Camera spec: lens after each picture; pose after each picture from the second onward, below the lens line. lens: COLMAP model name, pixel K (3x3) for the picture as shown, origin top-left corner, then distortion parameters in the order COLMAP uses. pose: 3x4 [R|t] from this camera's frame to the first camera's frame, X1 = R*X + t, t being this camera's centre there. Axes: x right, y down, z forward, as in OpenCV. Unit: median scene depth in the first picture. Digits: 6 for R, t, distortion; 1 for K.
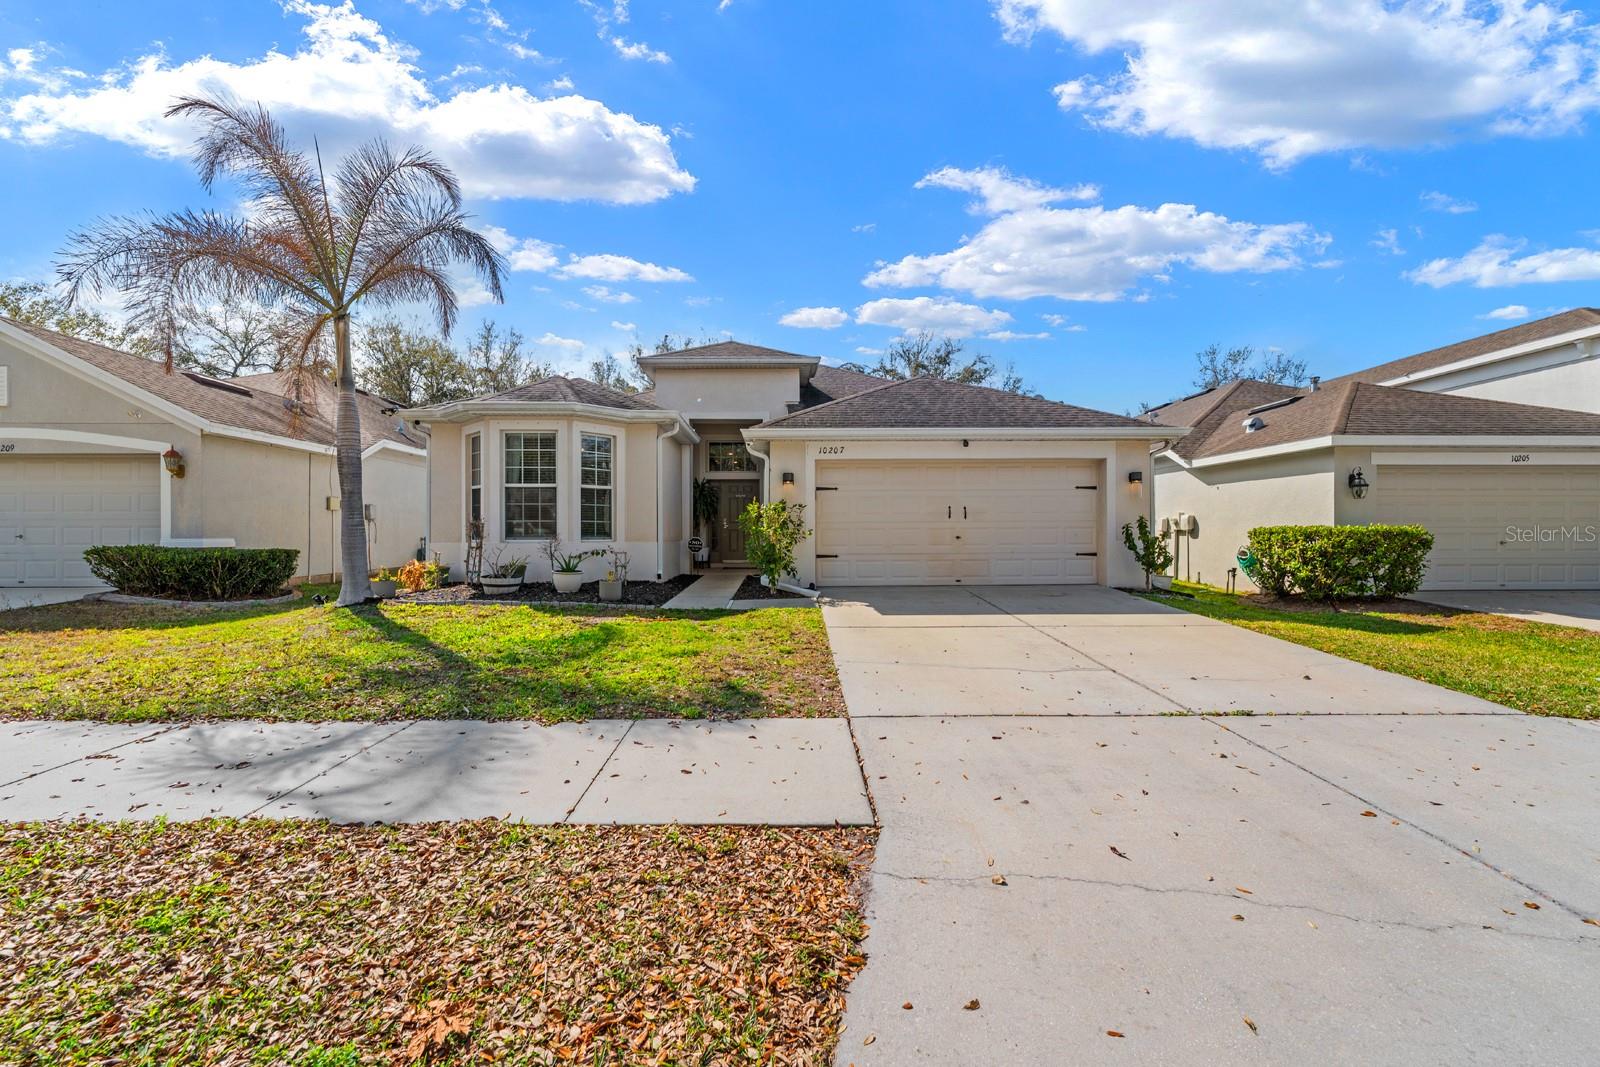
lens RADIAL K [[653.4, 0, 799.5], [0, 653.4, 535.8], [0, 0, 1]] dist [-0.003525, -0.000131]
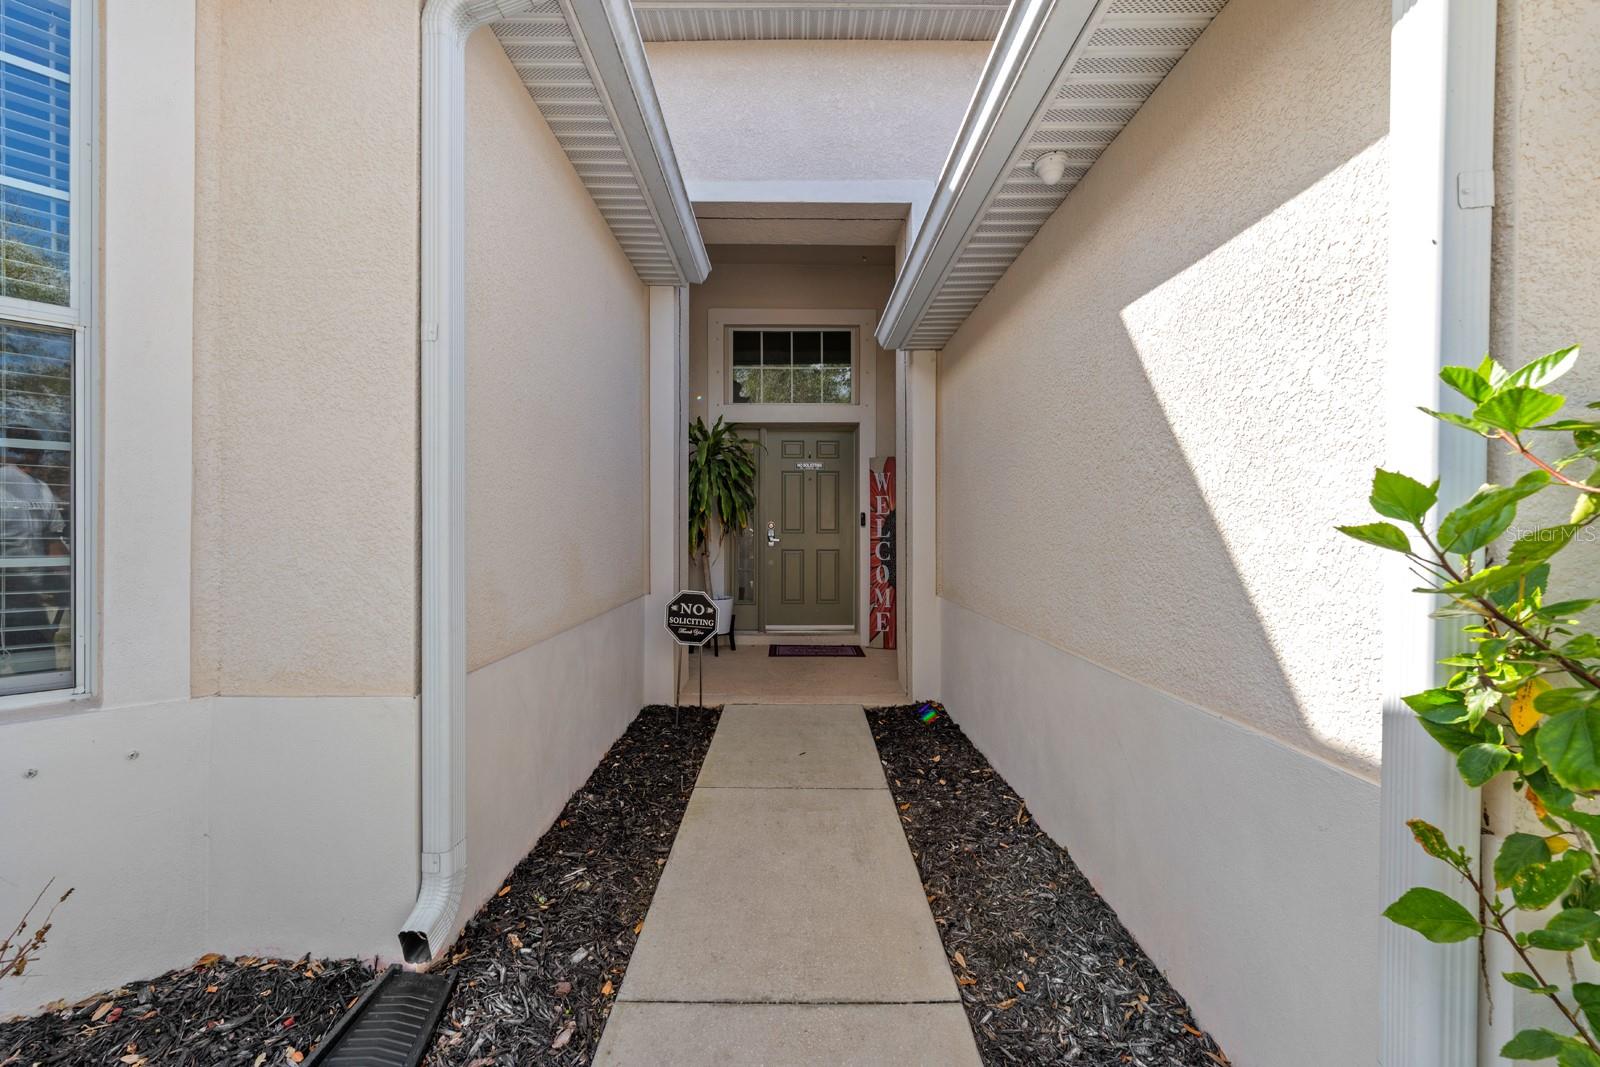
lens RADIAL K [[653.4, 0, 800.8], [0, 653.4, 534.3], [0, 0, 1]] dist [-0.003525, -0.000131]
pose [[0.999927, 0.003754, -0.011455, -0.102758], [-0.003742, 0.999992, 0.001068, -0.021484], [0.011459, -0.001025, 0.999934, 0.675310]]
